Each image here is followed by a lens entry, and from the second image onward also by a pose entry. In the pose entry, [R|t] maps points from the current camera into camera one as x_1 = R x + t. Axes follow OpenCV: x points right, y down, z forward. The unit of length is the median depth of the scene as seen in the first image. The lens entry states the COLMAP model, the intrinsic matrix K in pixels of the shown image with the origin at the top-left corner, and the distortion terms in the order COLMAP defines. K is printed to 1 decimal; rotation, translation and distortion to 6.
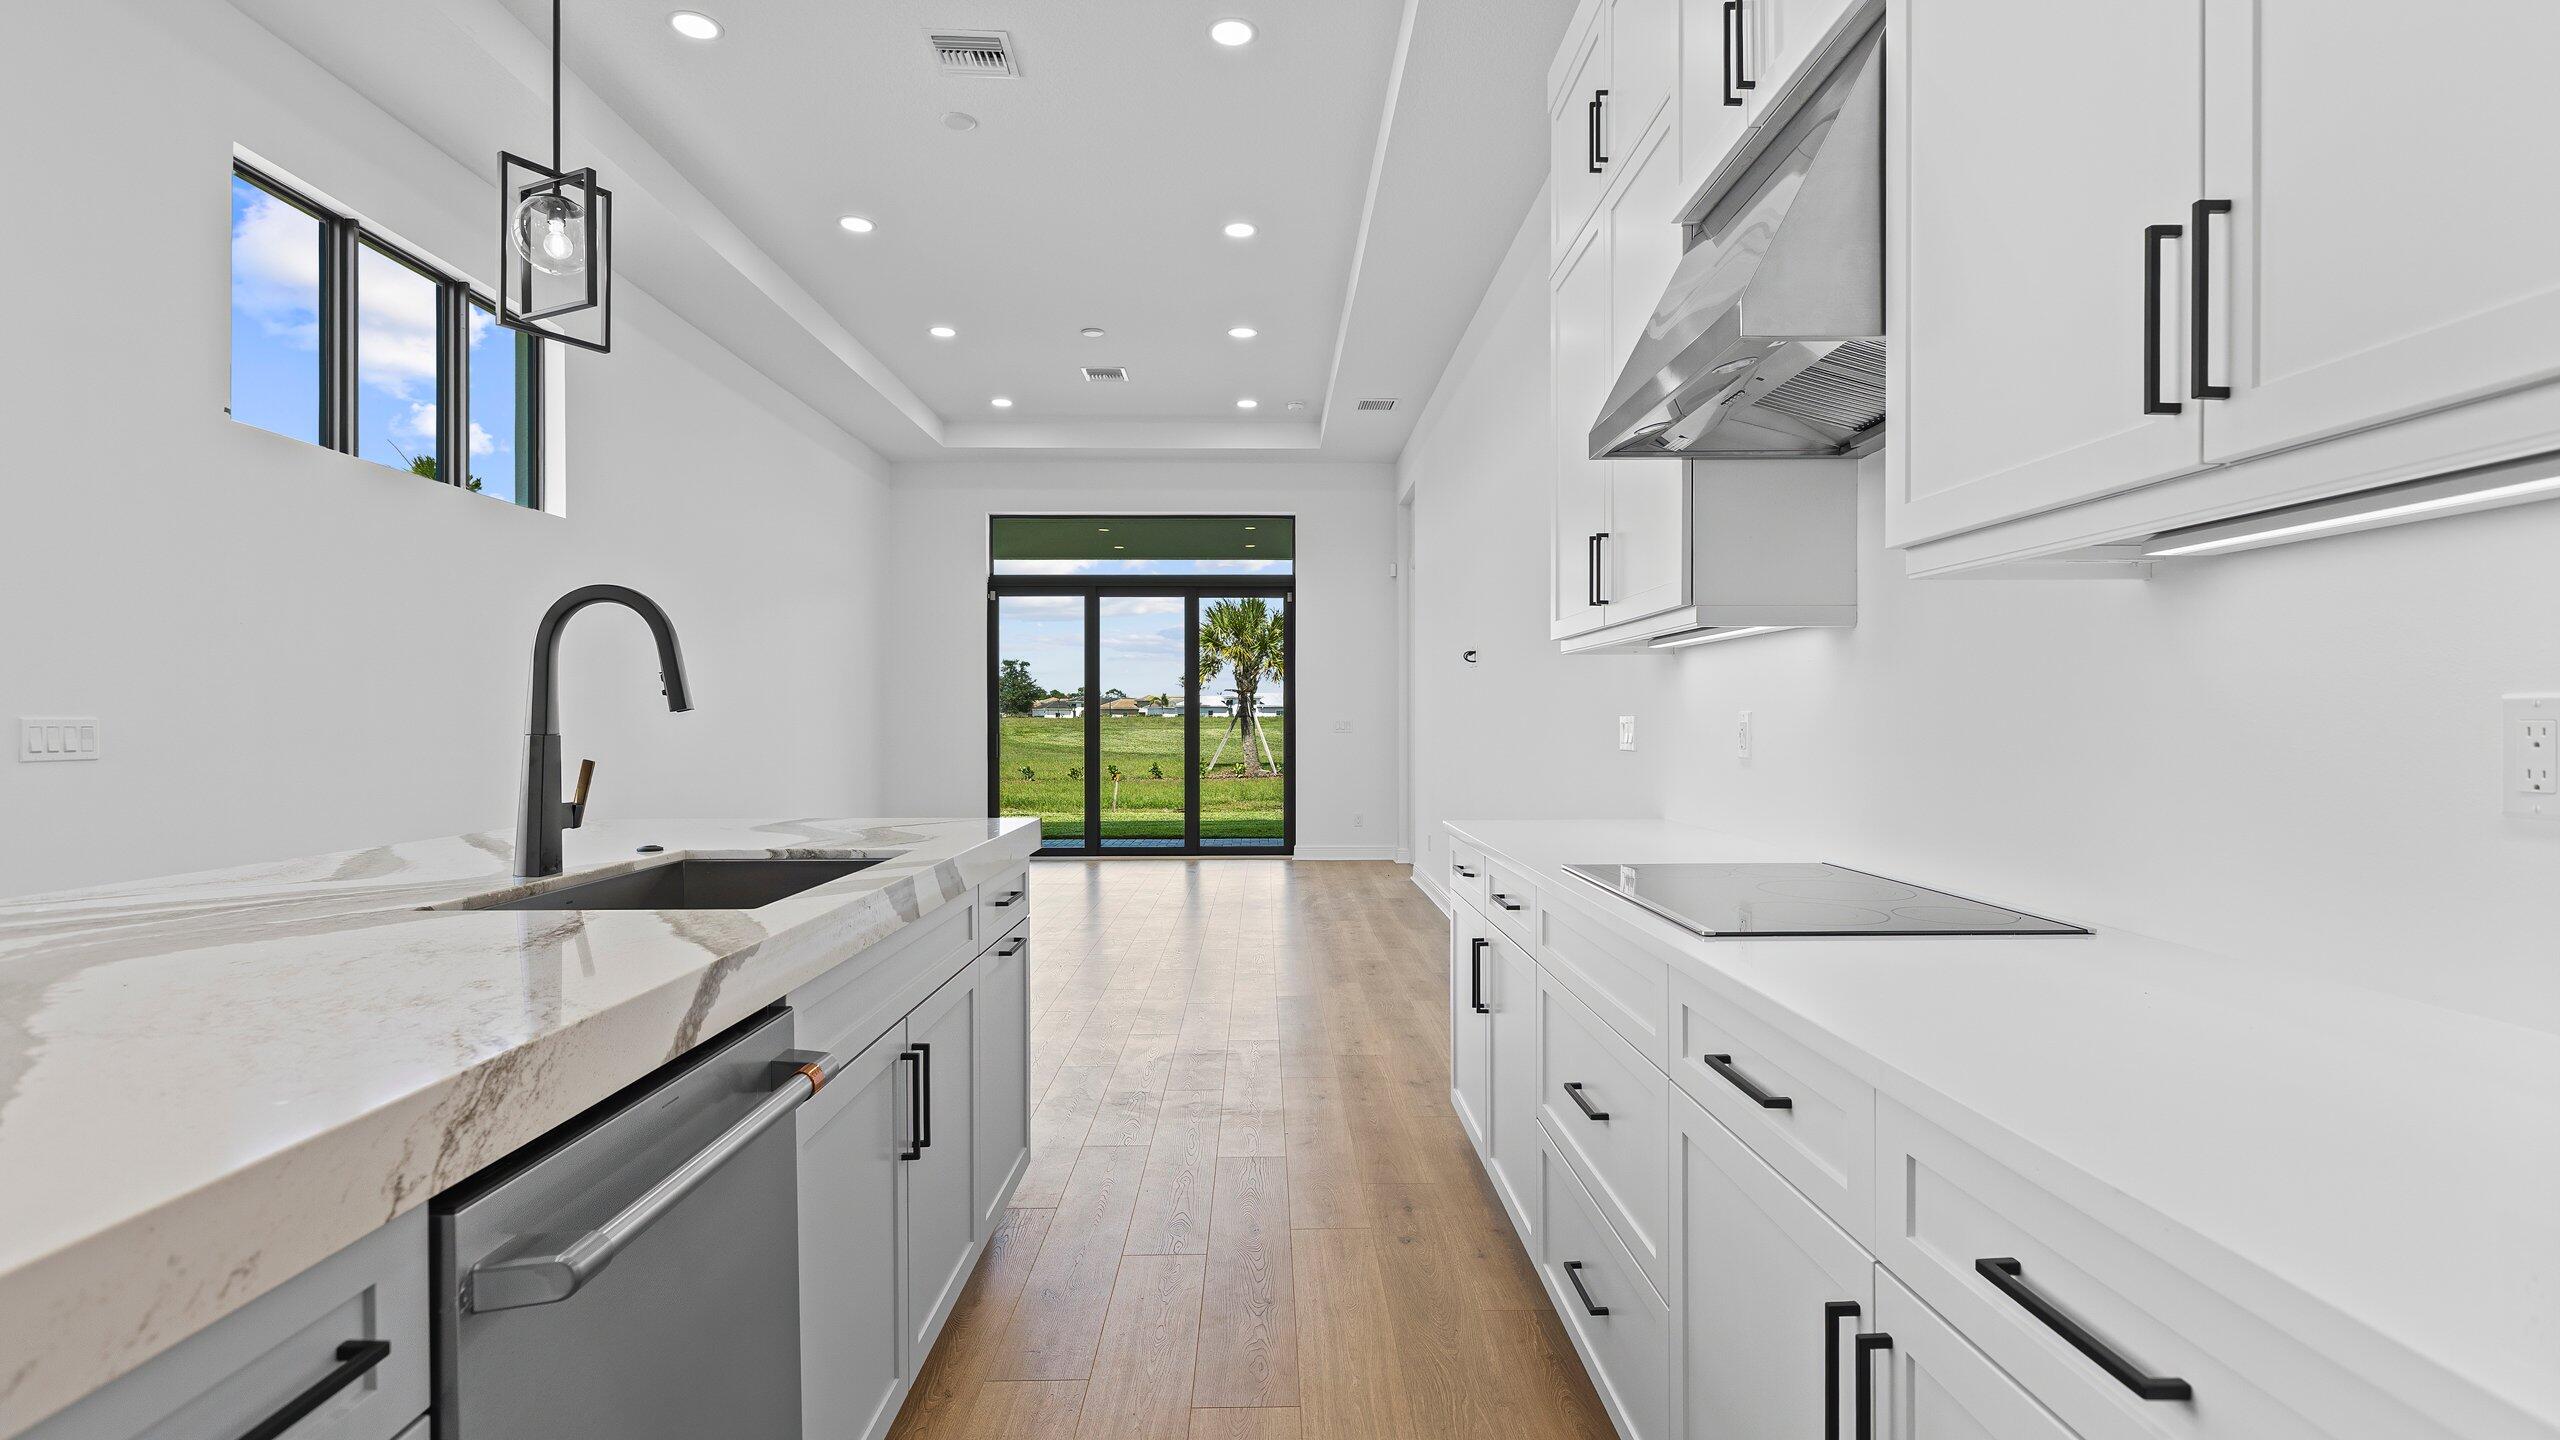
lens RADIAL K [[1216.2, 0, 1289.2], [0, 1216.2, 716.8], [0, 0, 1]] dist [-0.002544, -0.000649]
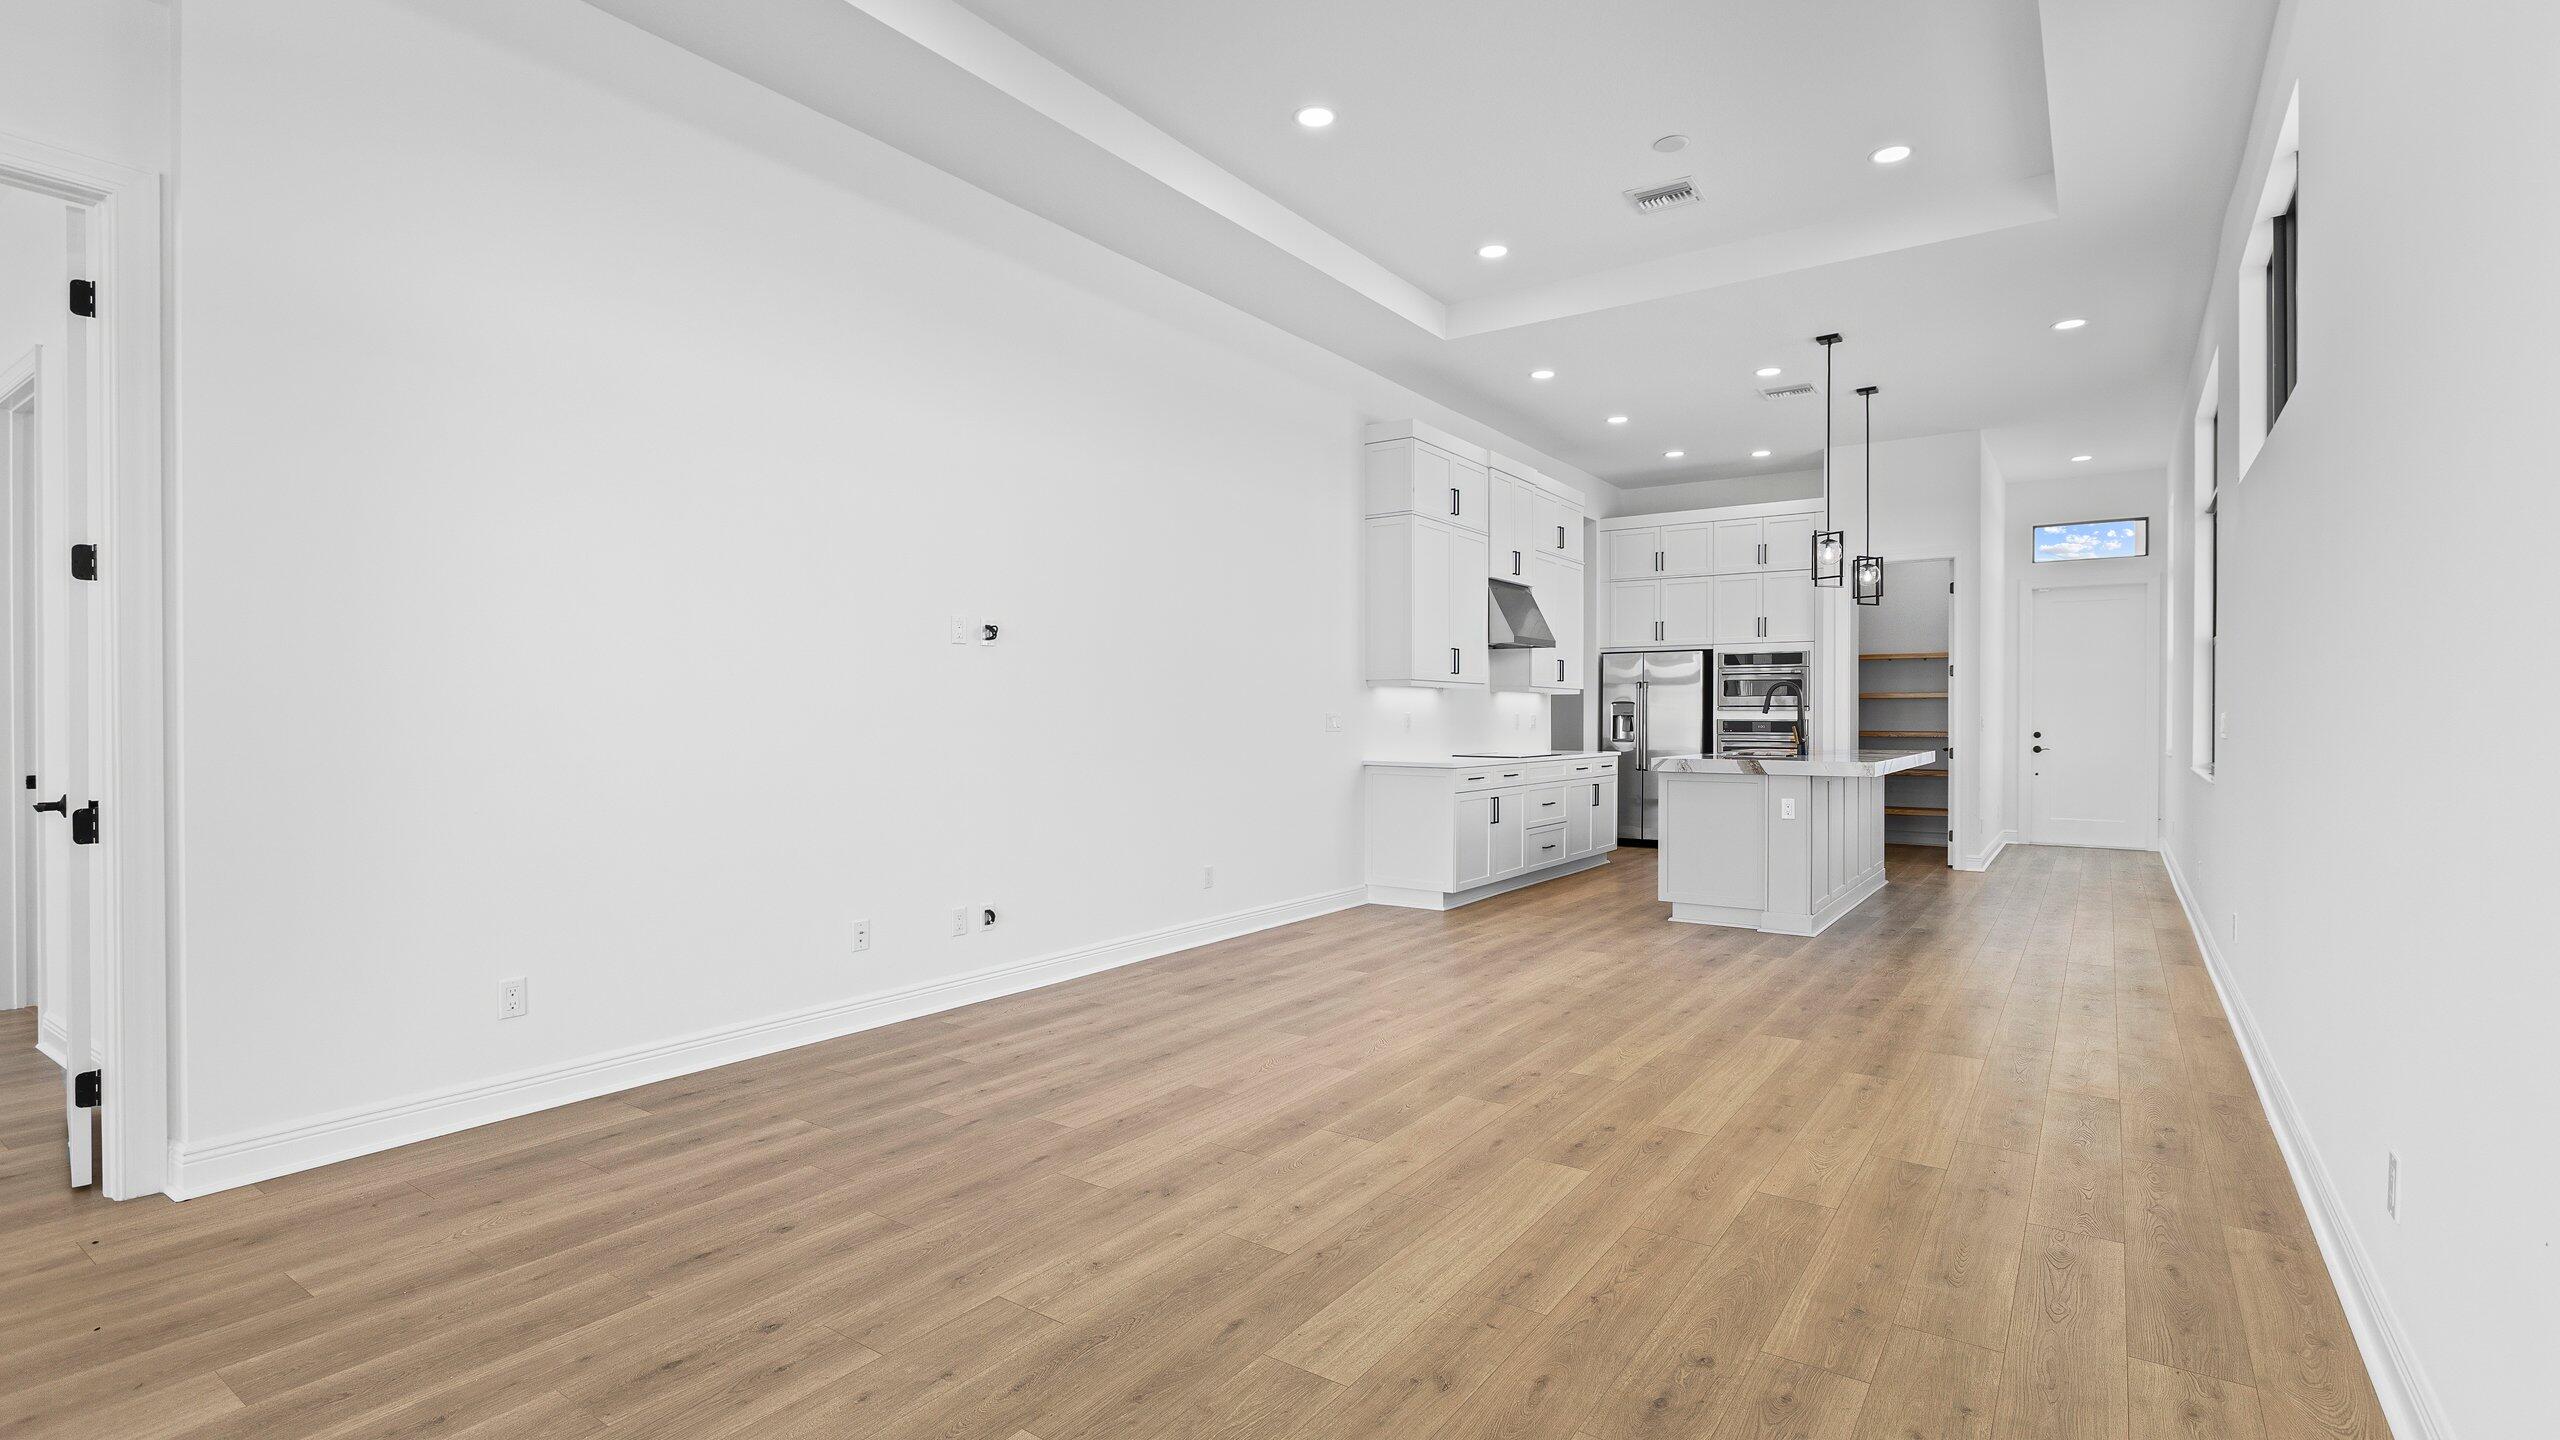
lens RADIAL K [[1192.3, 0, 1291.4], [0, 1192.3, 722.2], [0, 0, 1]] dist [-0.003573, -0.001504]
pose [[-0.812929, -0.000891, 0.582363, -0.275040], [-0.000463, 1.000000, 0.000884, 0.003869], [-0.582363, 0.000449, -0.812929, 0.921982]]
